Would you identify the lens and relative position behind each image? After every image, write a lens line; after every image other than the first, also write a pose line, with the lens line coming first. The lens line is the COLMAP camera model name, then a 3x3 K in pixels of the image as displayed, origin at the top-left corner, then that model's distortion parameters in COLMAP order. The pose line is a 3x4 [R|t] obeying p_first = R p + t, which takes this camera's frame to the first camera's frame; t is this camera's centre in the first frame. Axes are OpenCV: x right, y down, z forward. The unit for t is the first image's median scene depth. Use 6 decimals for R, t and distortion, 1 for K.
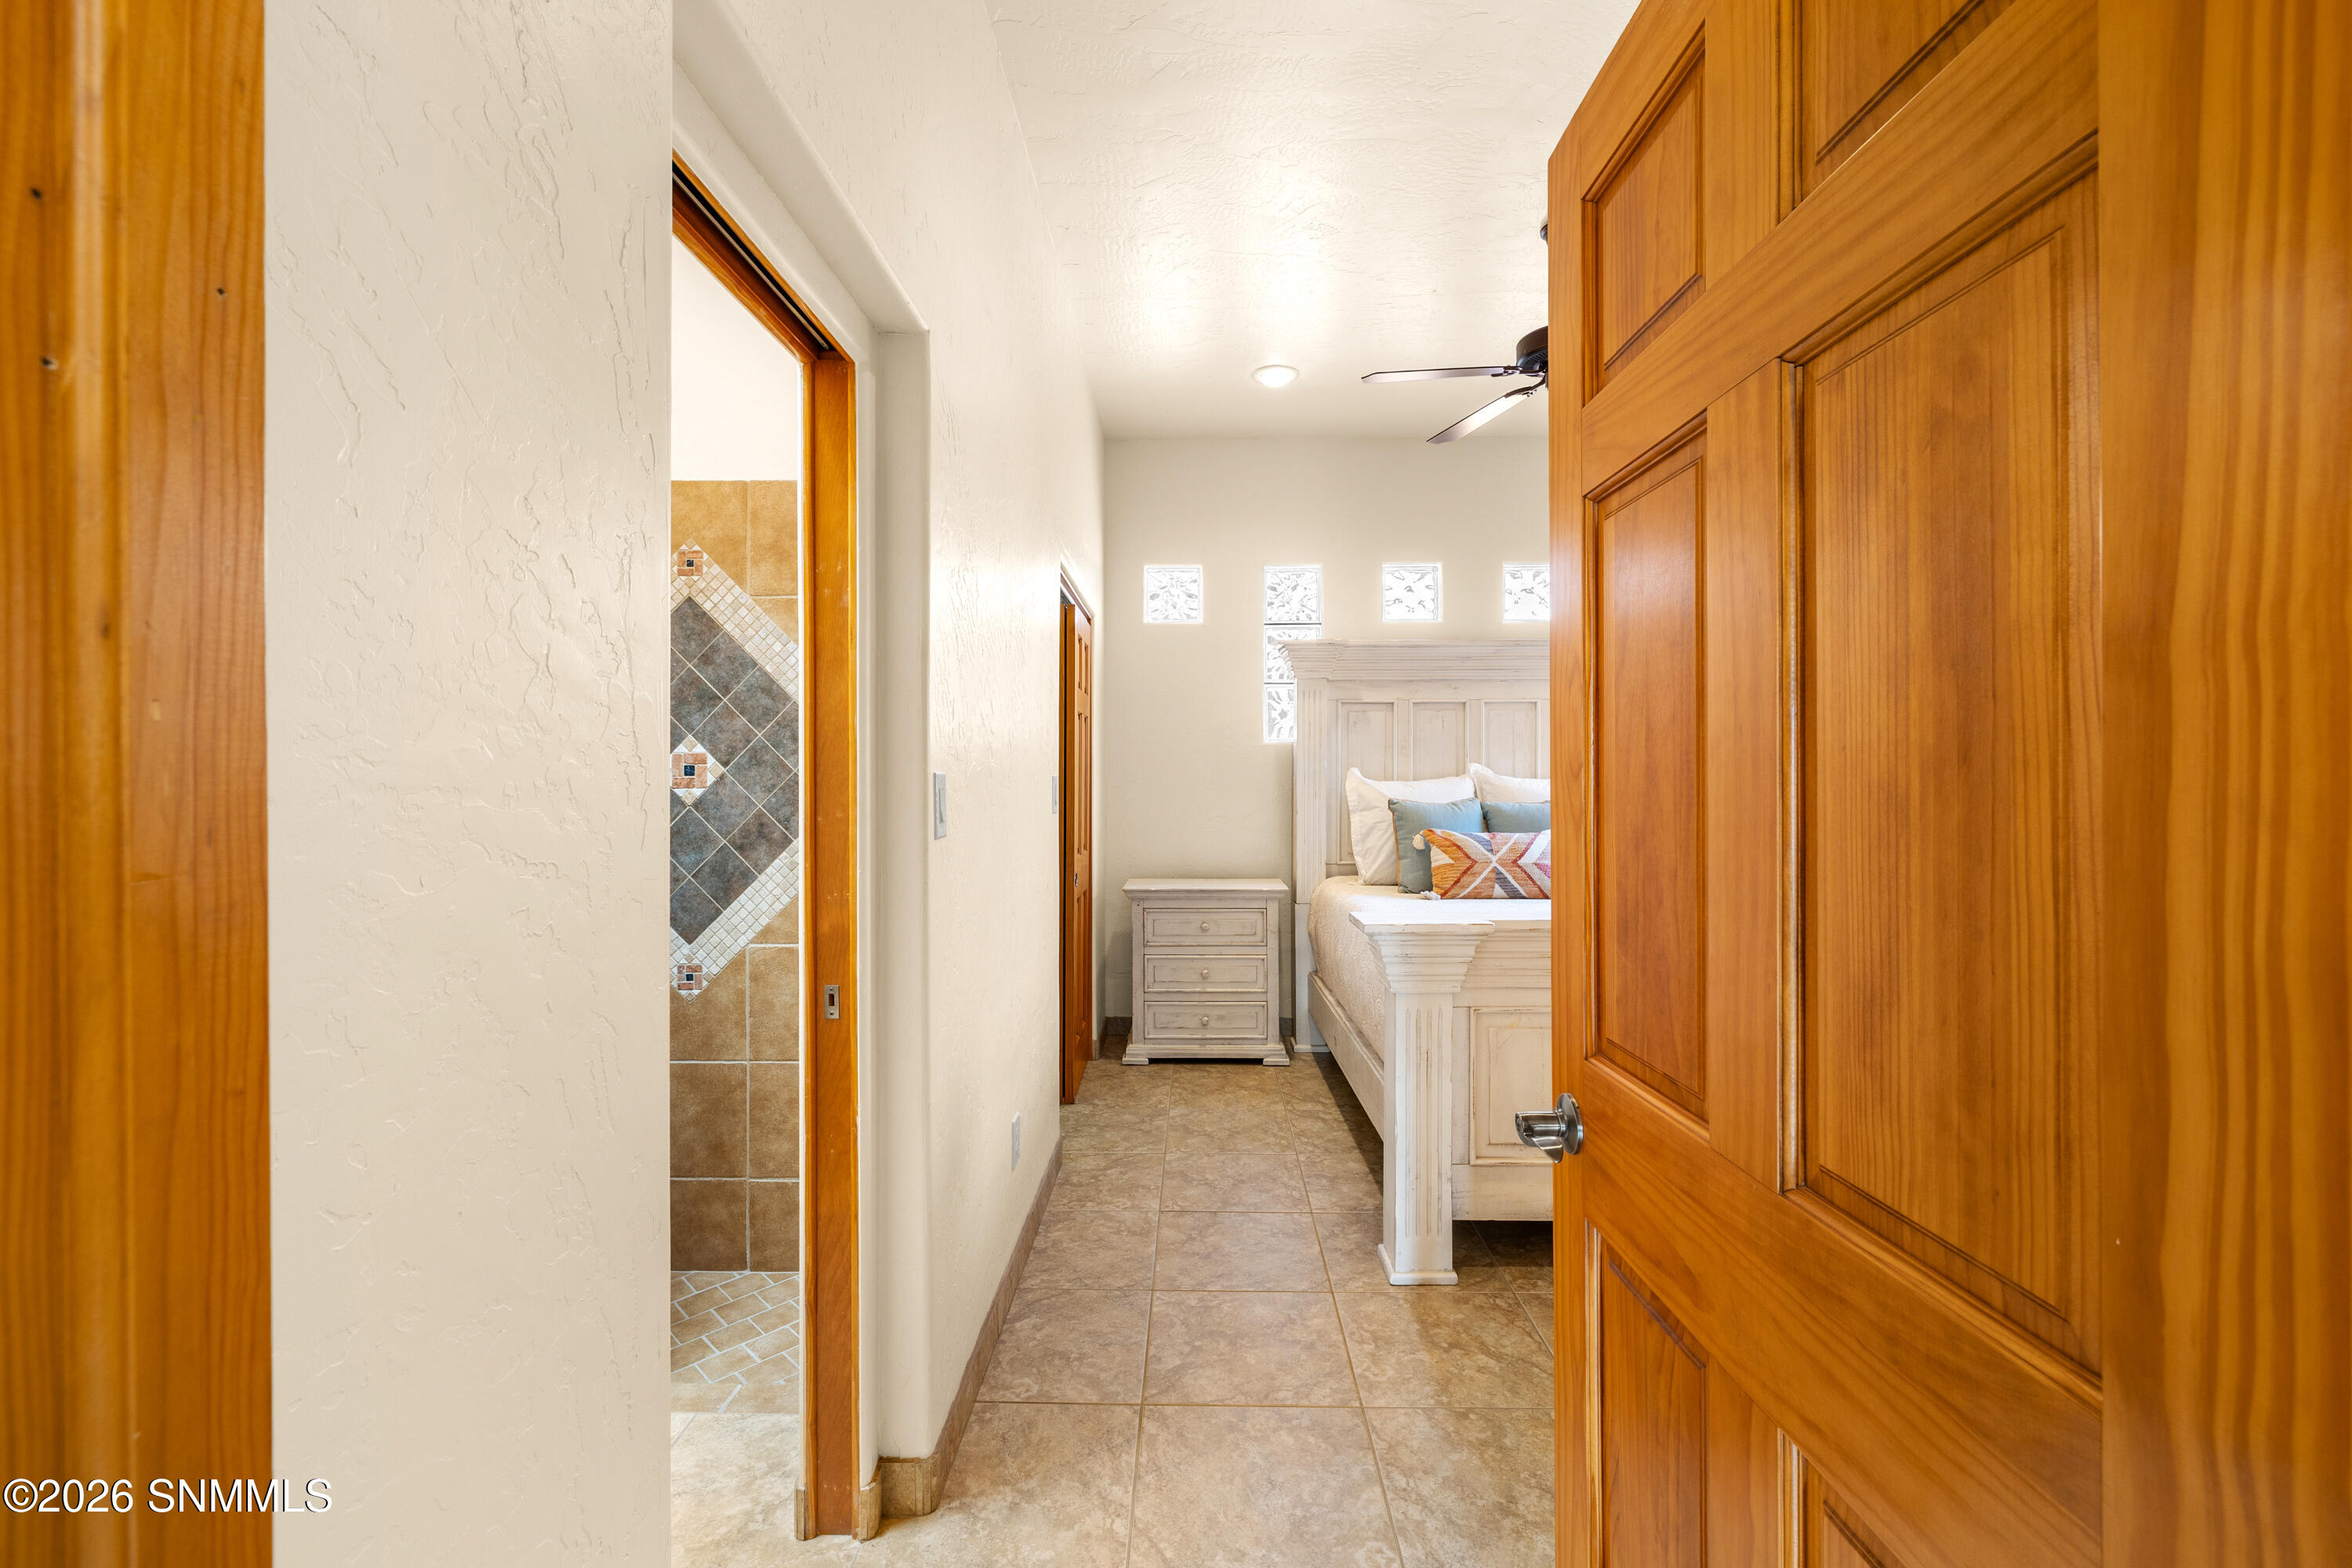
lens RADIAL K [[987.1, 0, 1183.9], [0, 987.1, 777.2], [0, 0, 1]] dist [0.002499, -0.000582]
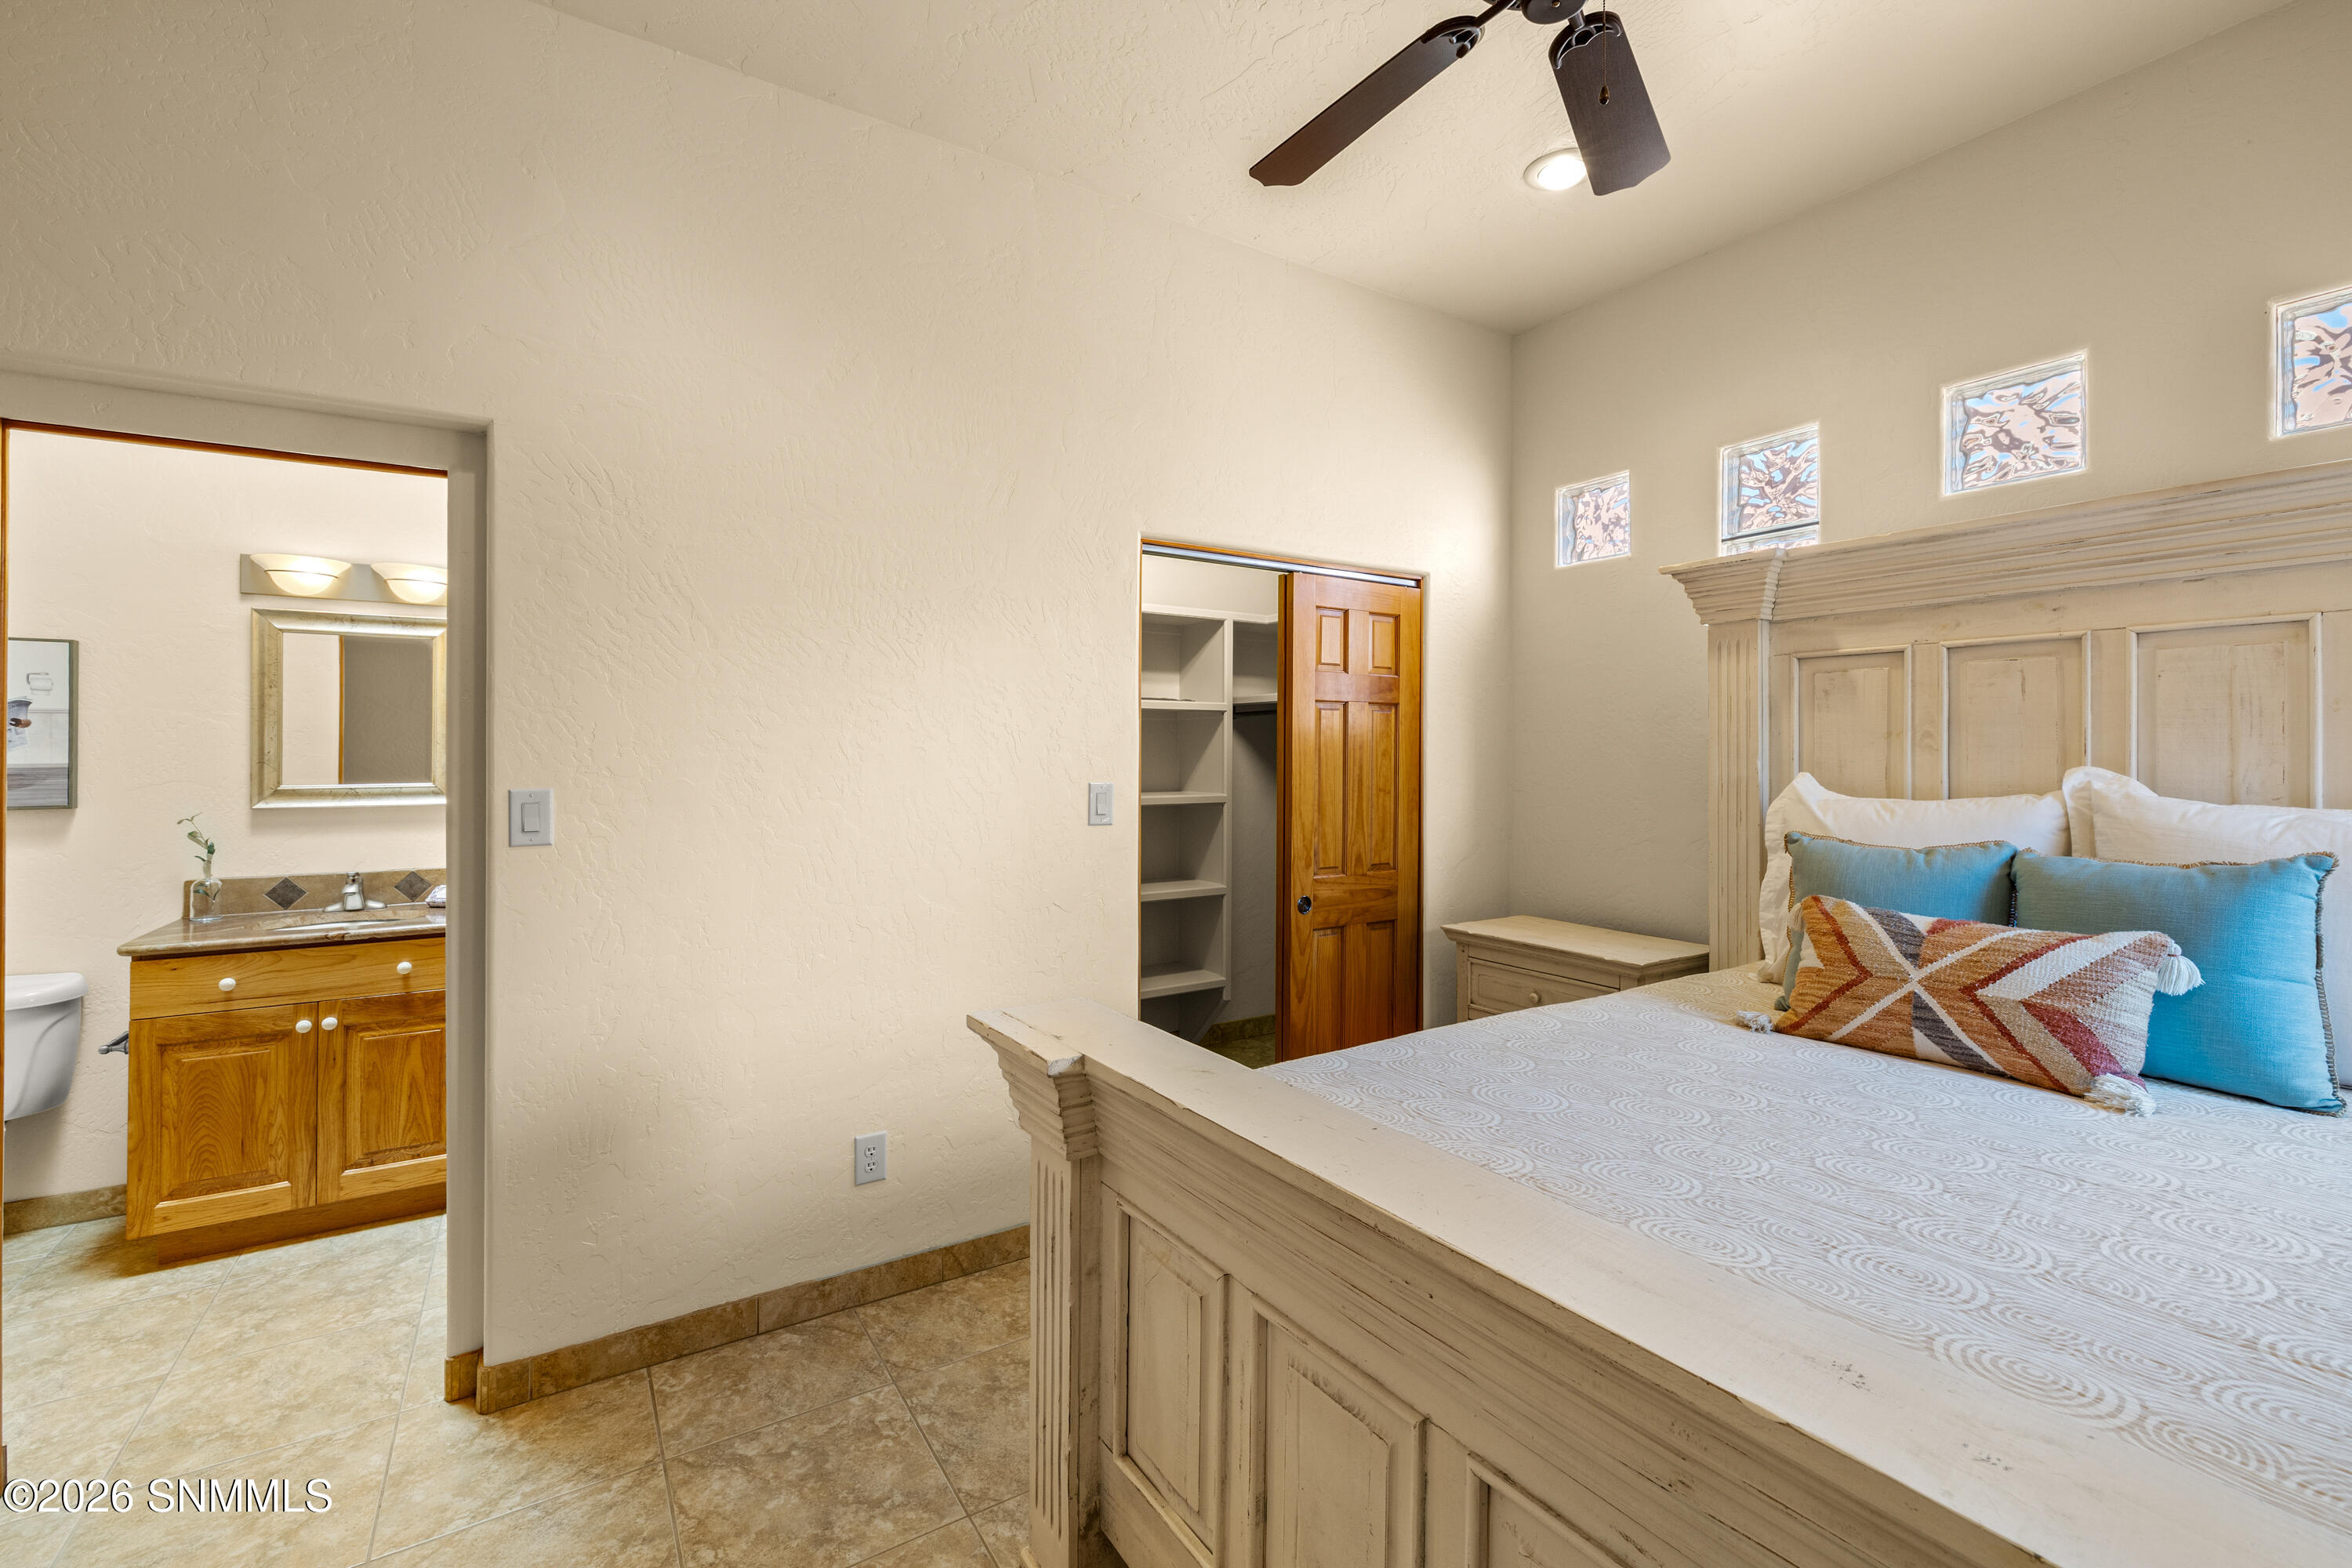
lens RADIAL K [[987.1, 0, 1163.0], [0, 987.1, 751.0], [0, 0, 1]] dist [0.002499, -0.000582]
pose [[0.549650, -0.004727, -0.835382, 0.508864], [0.001036, 0.999987, -0.004976, -0.022349], [0.835394, 0.001870, 0.549648, 0.435848]]
